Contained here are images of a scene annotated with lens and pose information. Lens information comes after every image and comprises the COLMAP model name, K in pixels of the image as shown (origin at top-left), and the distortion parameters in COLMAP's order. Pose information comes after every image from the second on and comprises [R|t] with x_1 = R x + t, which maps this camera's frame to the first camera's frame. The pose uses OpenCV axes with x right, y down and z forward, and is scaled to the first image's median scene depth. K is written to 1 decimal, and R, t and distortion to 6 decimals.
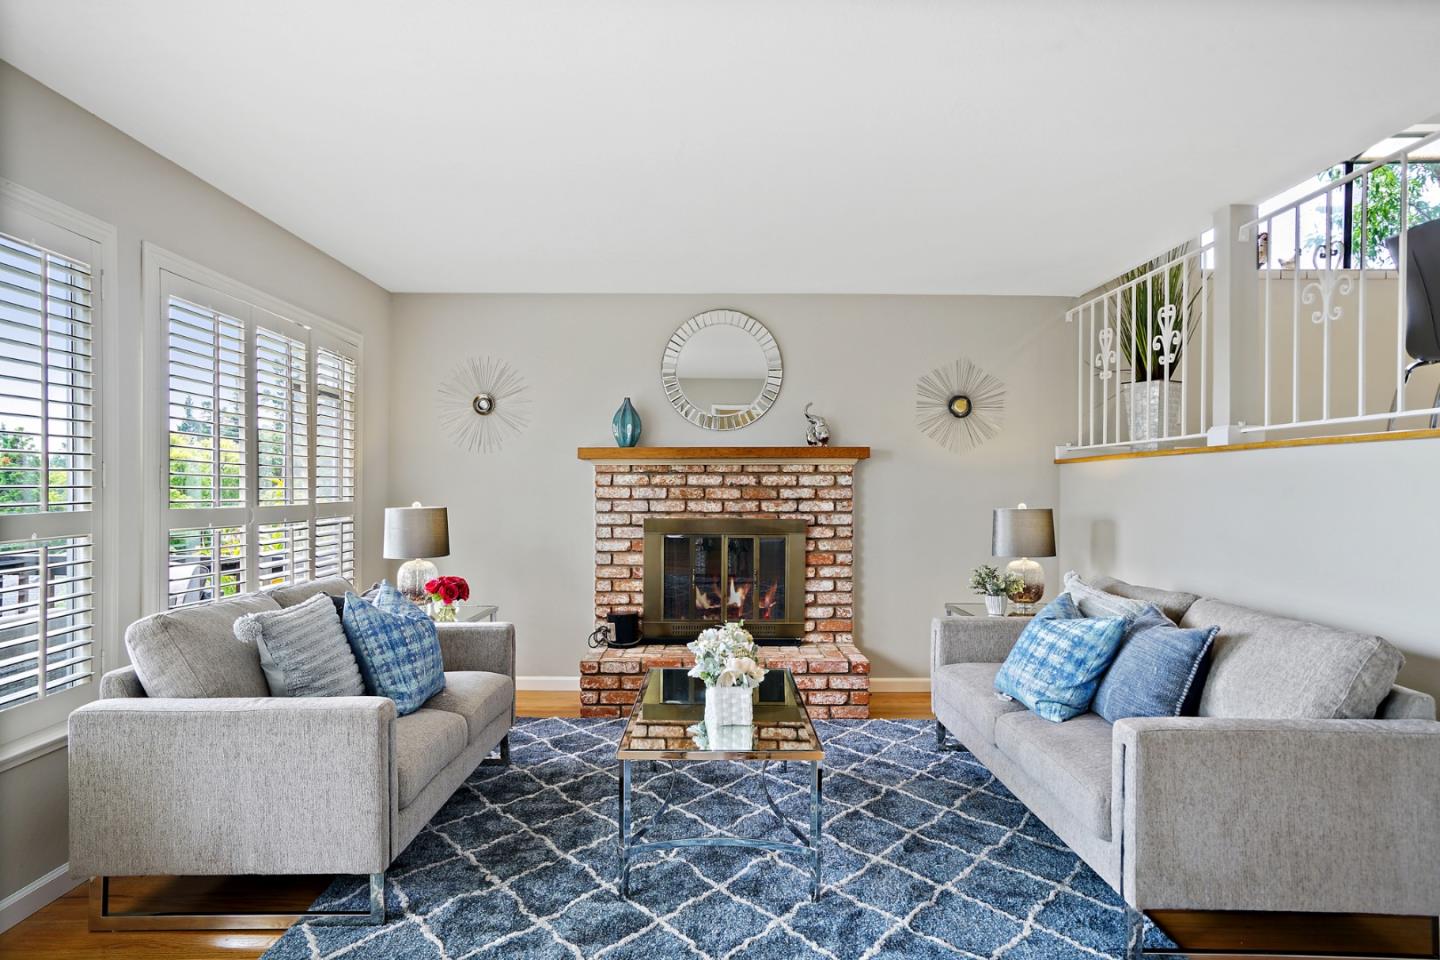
lens RADIAL K [[879.3, 0, 720.0], [0, 879.3, 480.0], [0, 0, 1]] dist [0.003748, 0.002466]
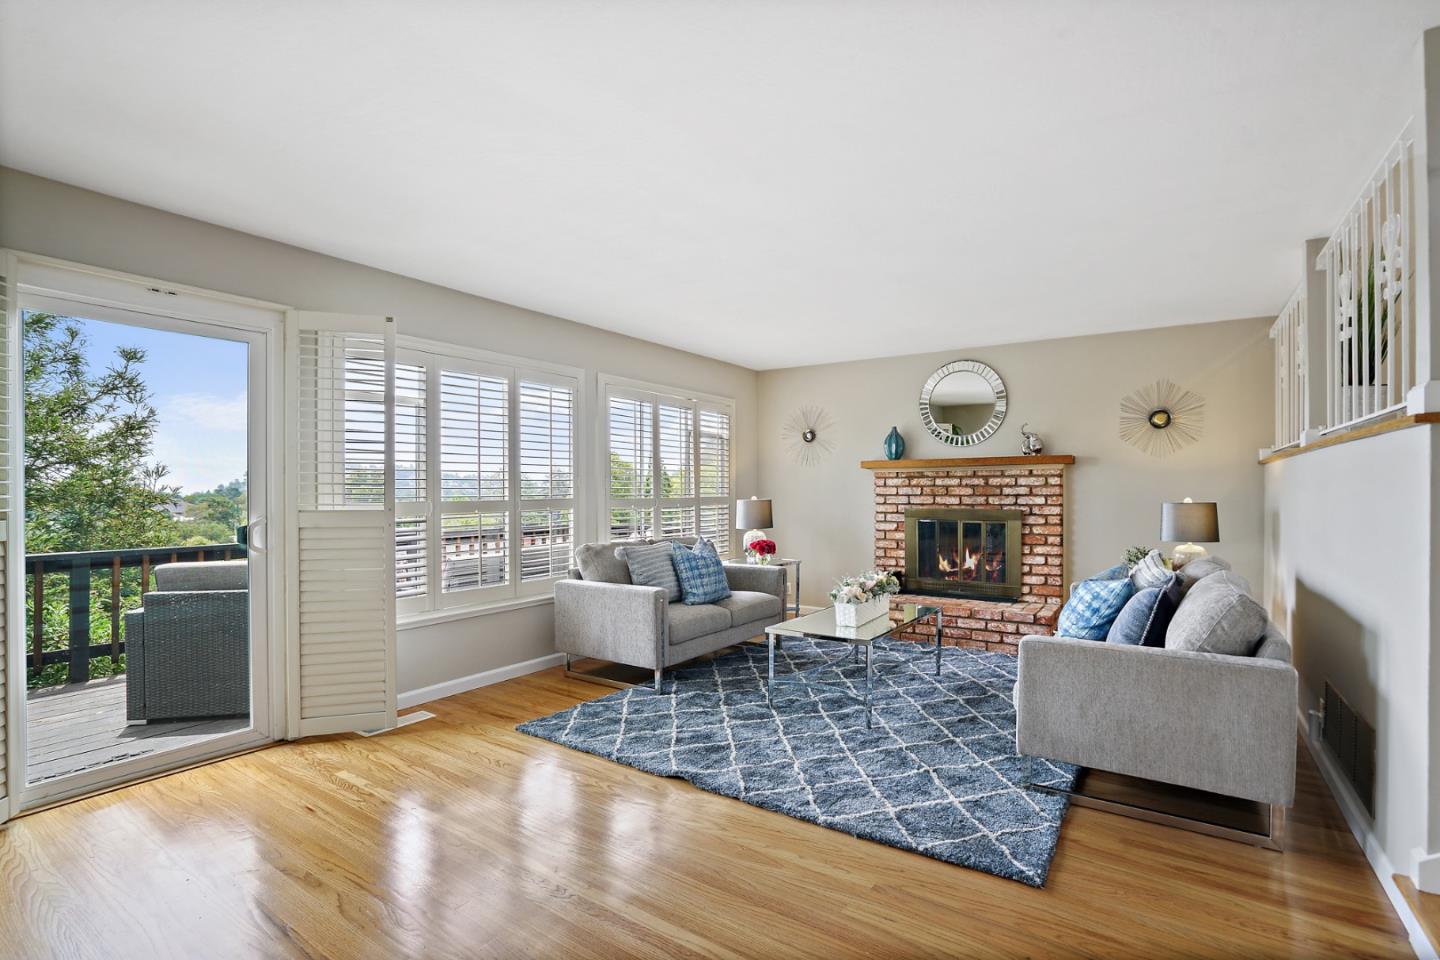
lens RADIAL K [[688.0, 0, 720.0], [0, 688.0, 480.0], [0, 0, 1]] dist [-0.036236, 0.000375]
pose [[0.826993, -0.012205, -0.562080, 0.303000], [0.009092, 0.999924, -0.008335, 0.003201], [0.562139, 0.001783, 0.827041, -0.124125]]
